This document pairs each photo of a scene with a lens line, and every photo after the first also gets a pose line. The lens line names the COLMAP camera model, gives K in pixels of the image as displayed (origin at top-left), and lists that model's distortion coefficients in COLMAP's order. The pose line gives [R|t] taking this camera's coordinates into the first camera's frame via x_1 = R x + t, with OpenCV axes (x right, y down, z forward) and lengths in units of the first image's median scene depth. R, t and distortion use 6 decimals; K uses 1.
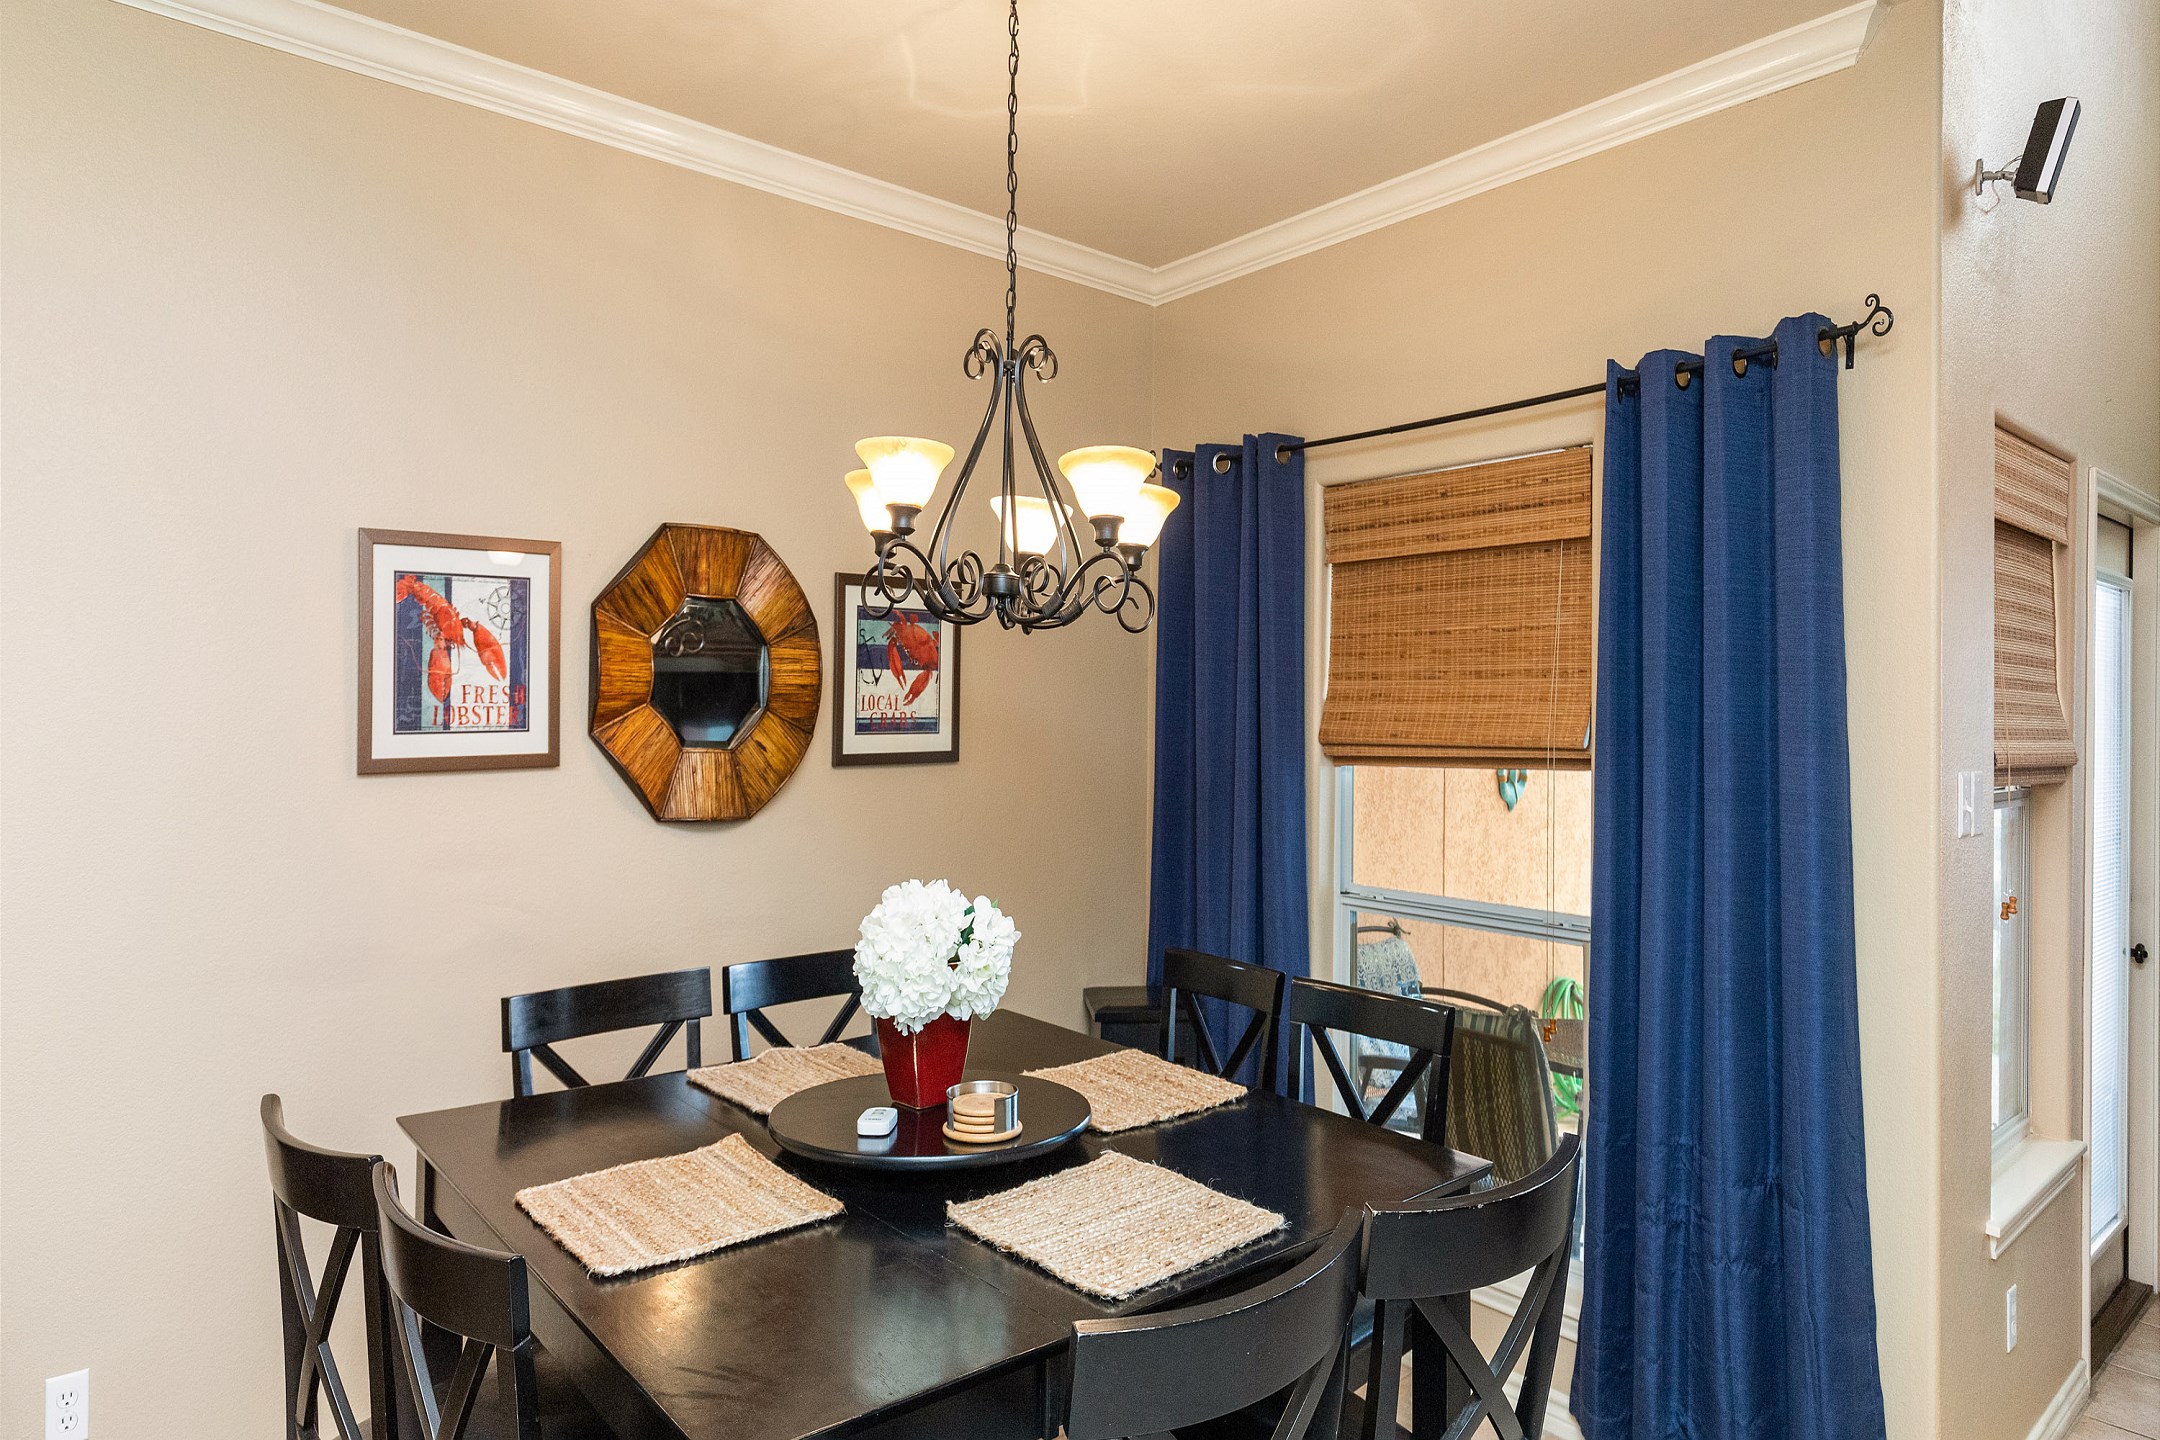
lens RADIAL K [[1305.6, 0, 1080.2], [0, 1305.6, 698.6], [0, 0, 1]] dist [0.002861, 0.001354]
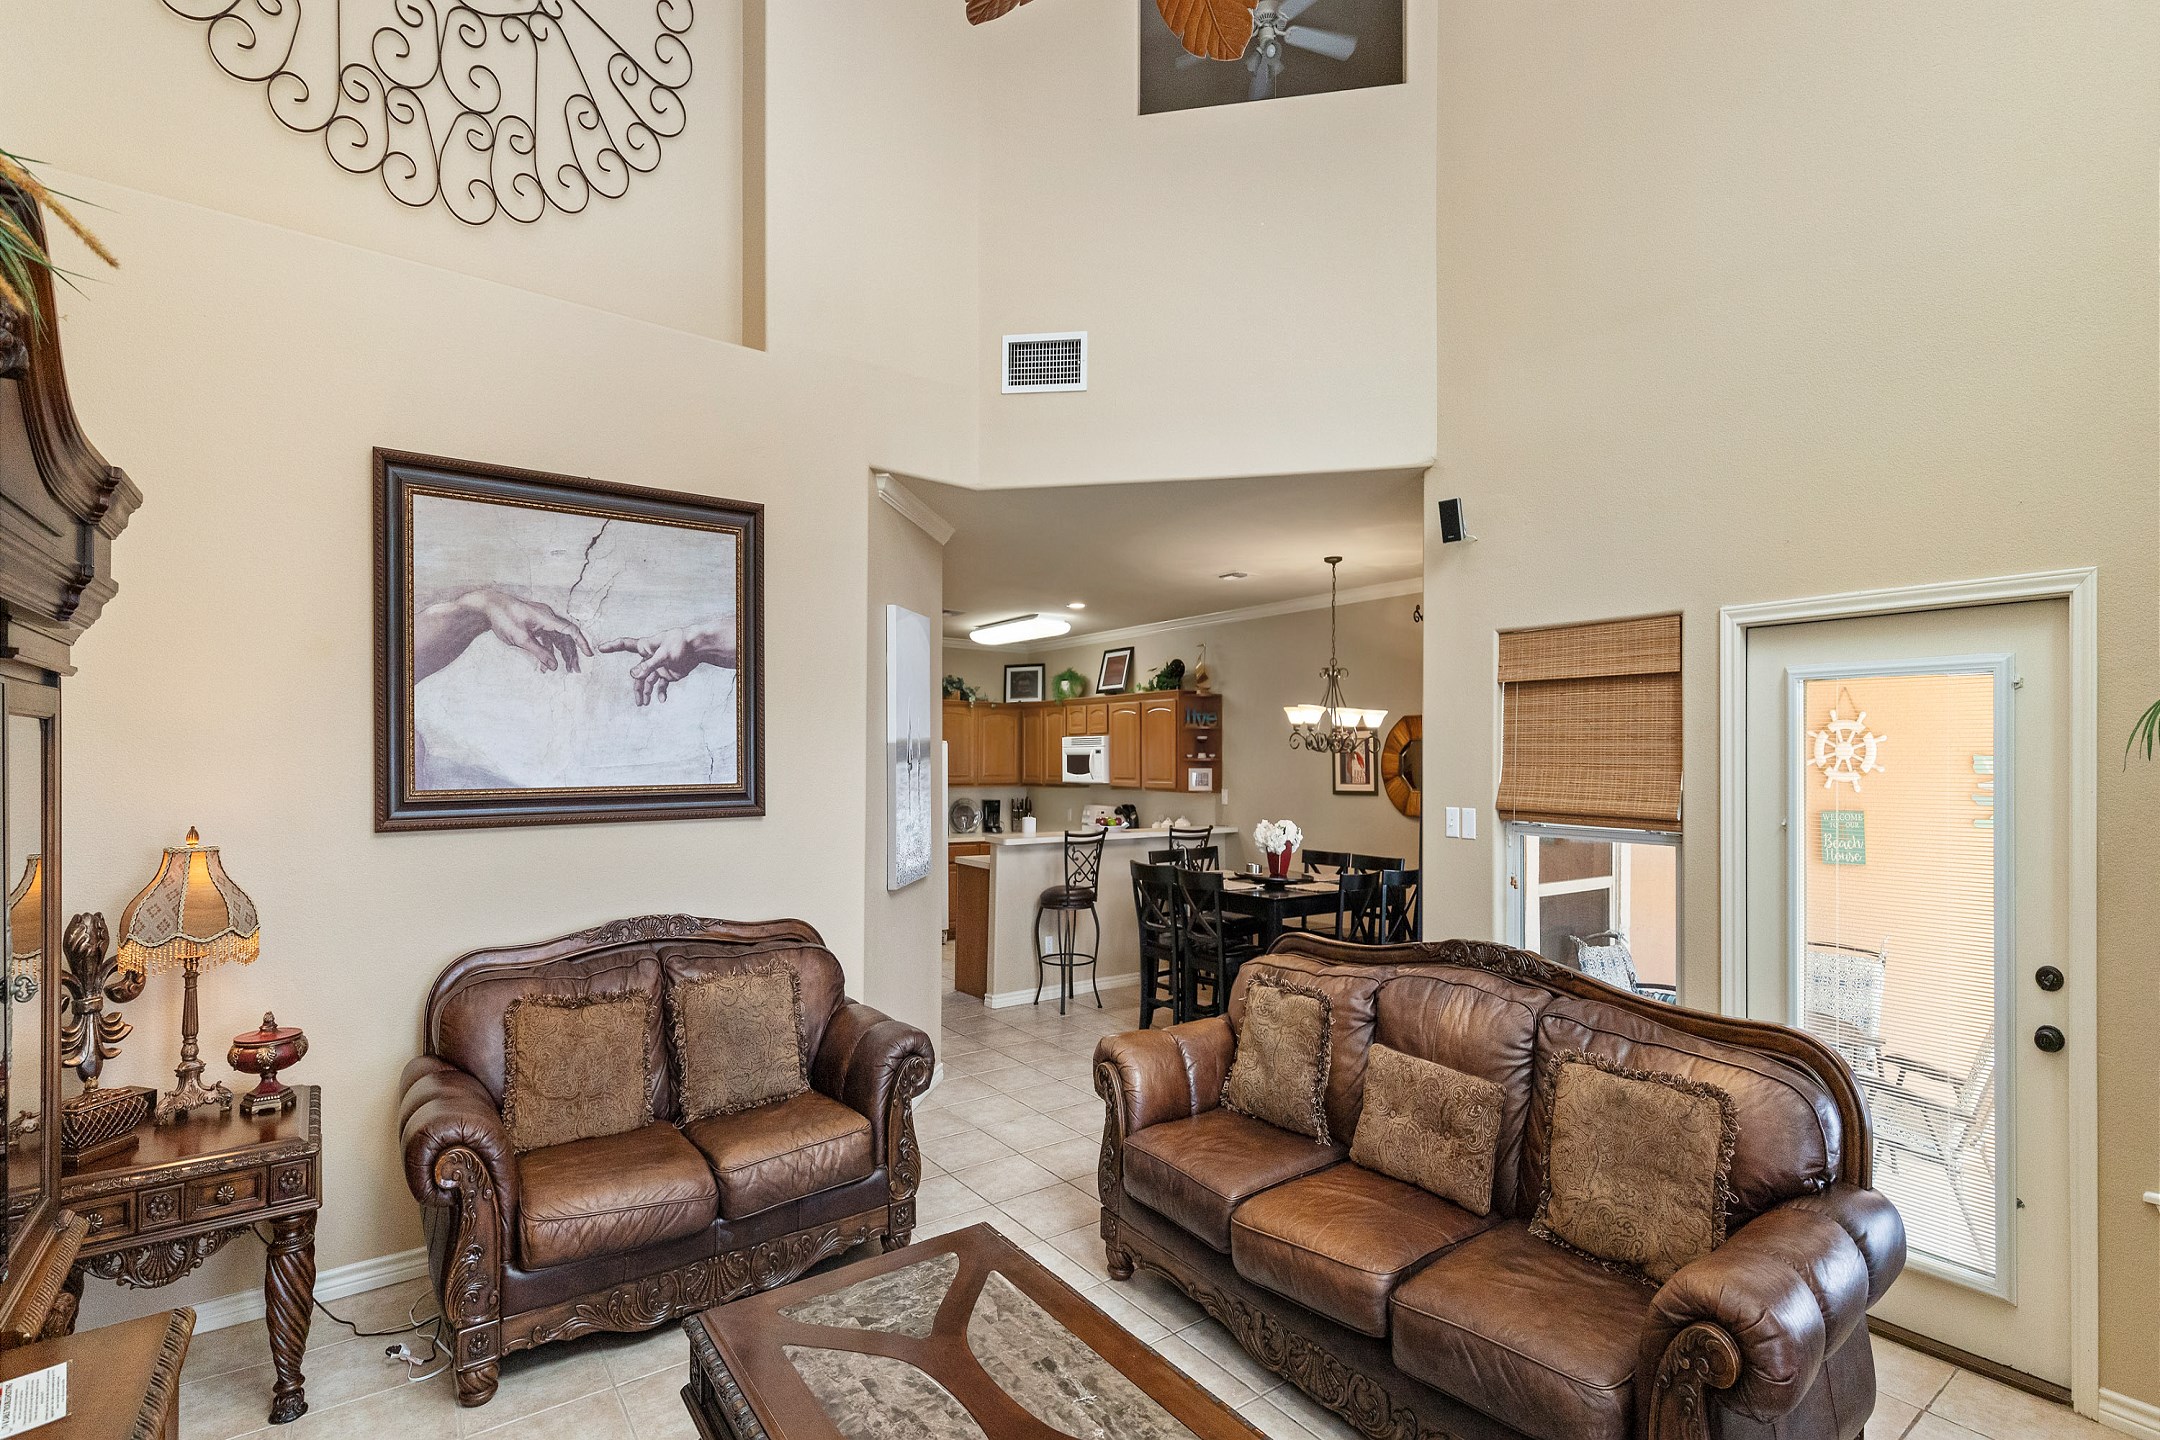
lens RADIAL K [[995.9, 0, 1085.9], [0, 995.9, 748.4], [0, 0, 1]] dist [0.002903, -0.000242]
pose [[-0.087917, -0.018262, -0.995960, 2.066734], [0.003080, 0.999822, -0.018605, -0.019931], [0.996123, -0.004703, -0.087846, 0.480385]]
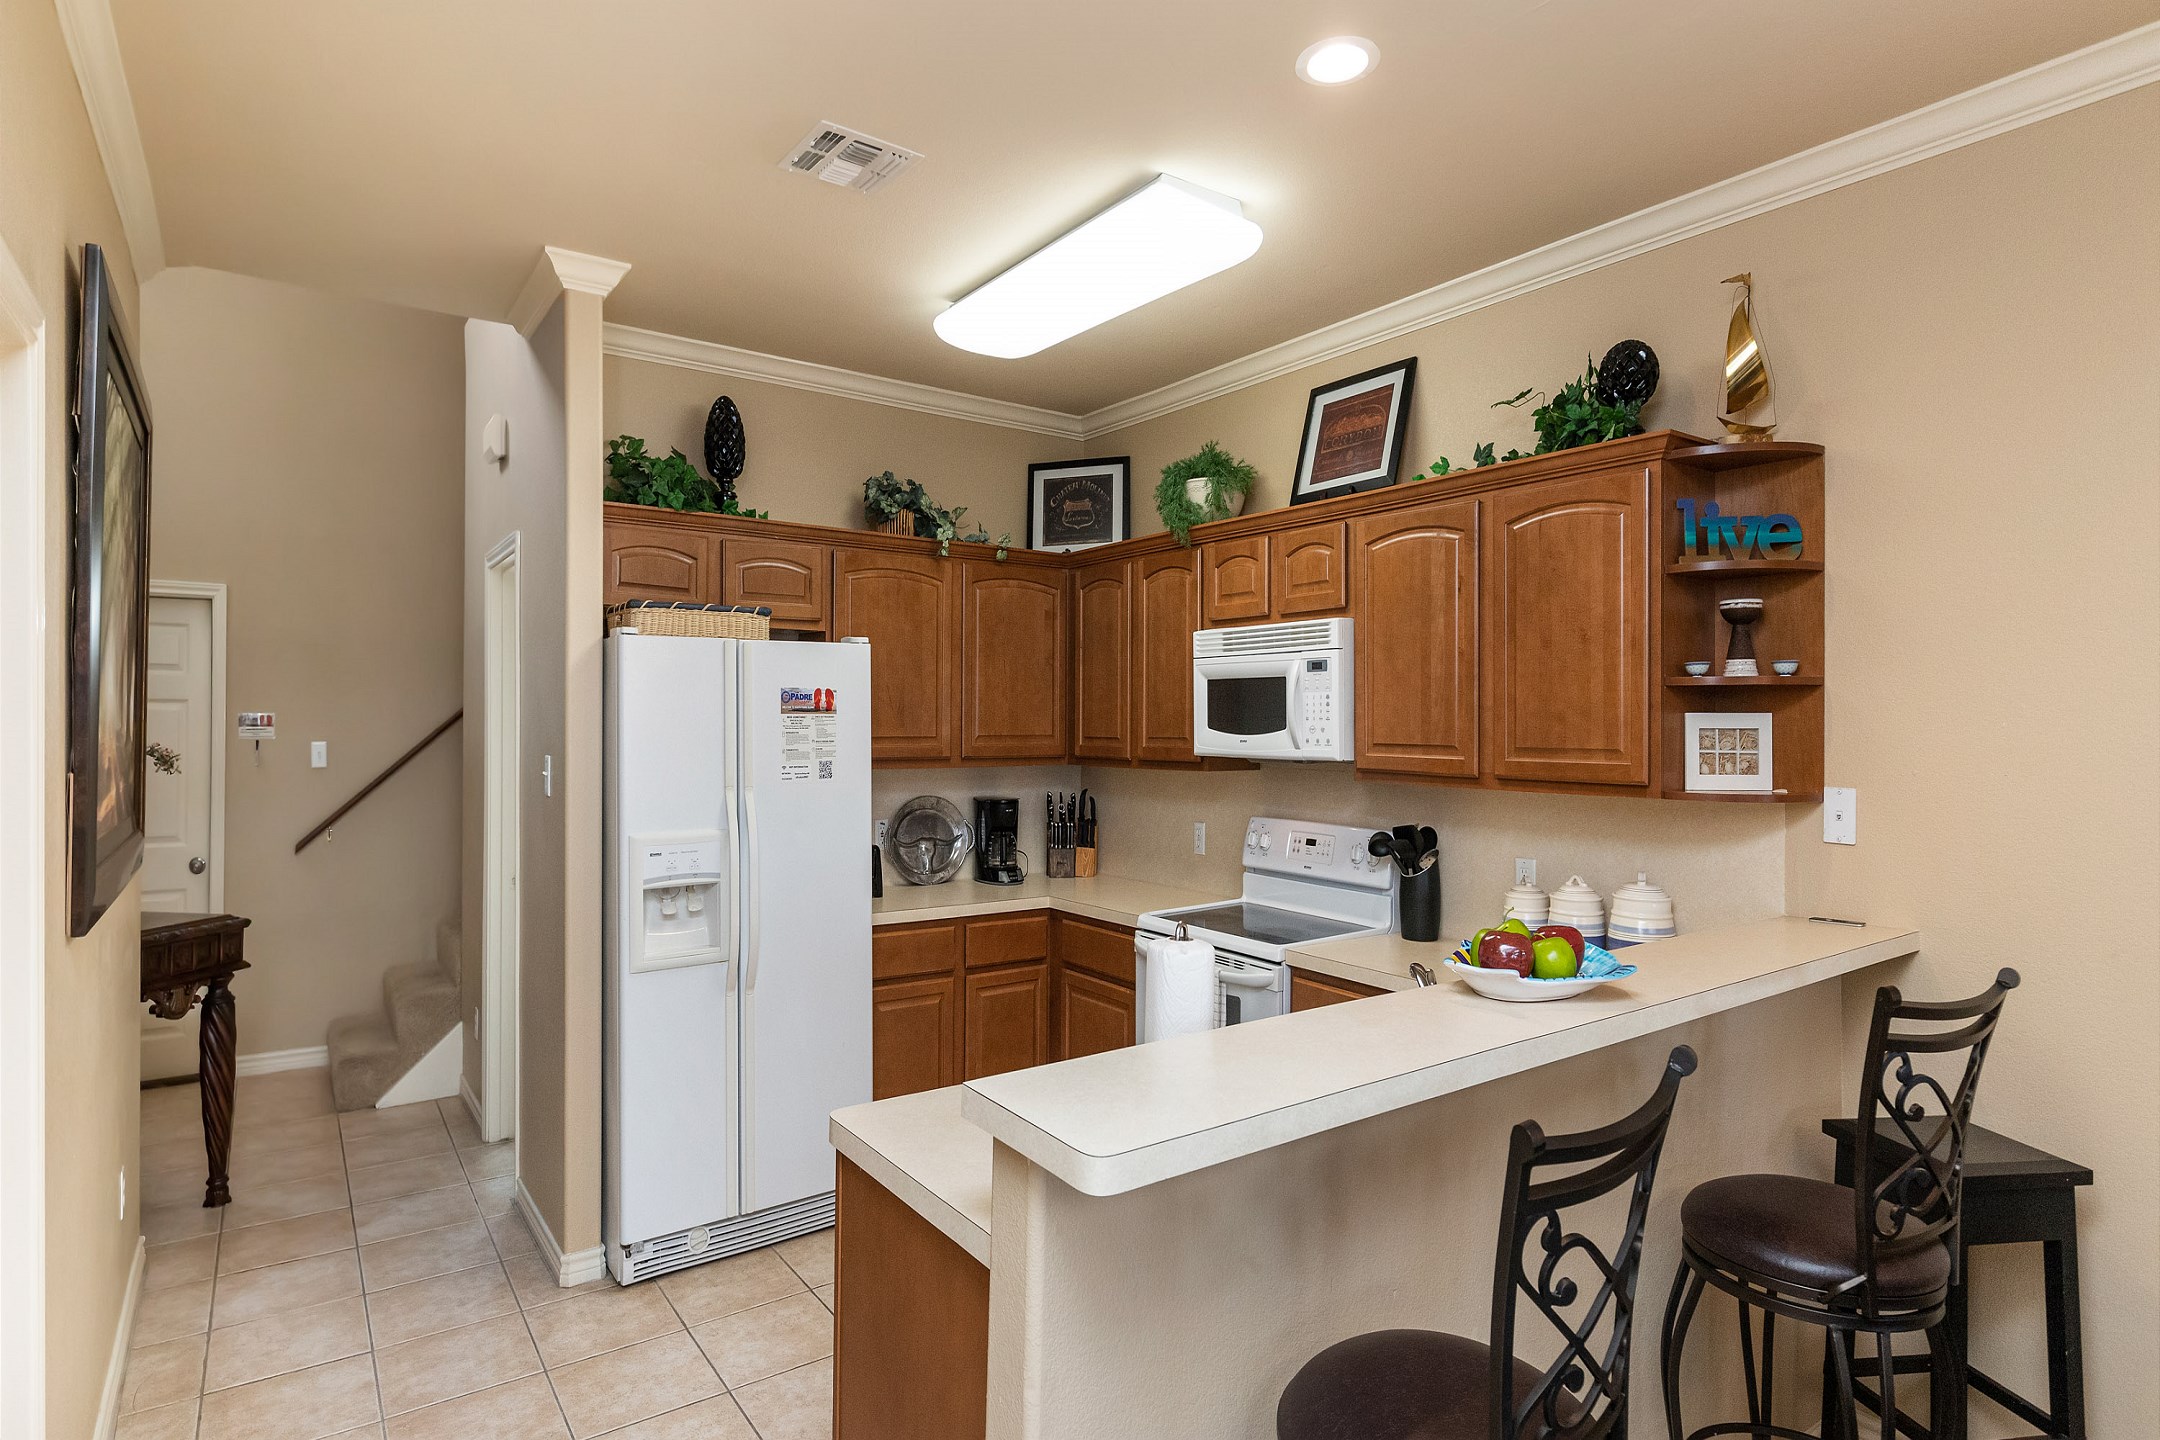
lens RADIAL K [[1127.1, 0, 1082.3], [0, 1127.1, 719.8], [0, 0, 1]] dist [0.010768, -0.000437]
pose [[-0.100635, -0.006765, -0.994900, 0.157738], [0.002105, 0.999973, -0.007012, -0.003590], [0.994921, -0.002800, -0.100619, 0.119410]]
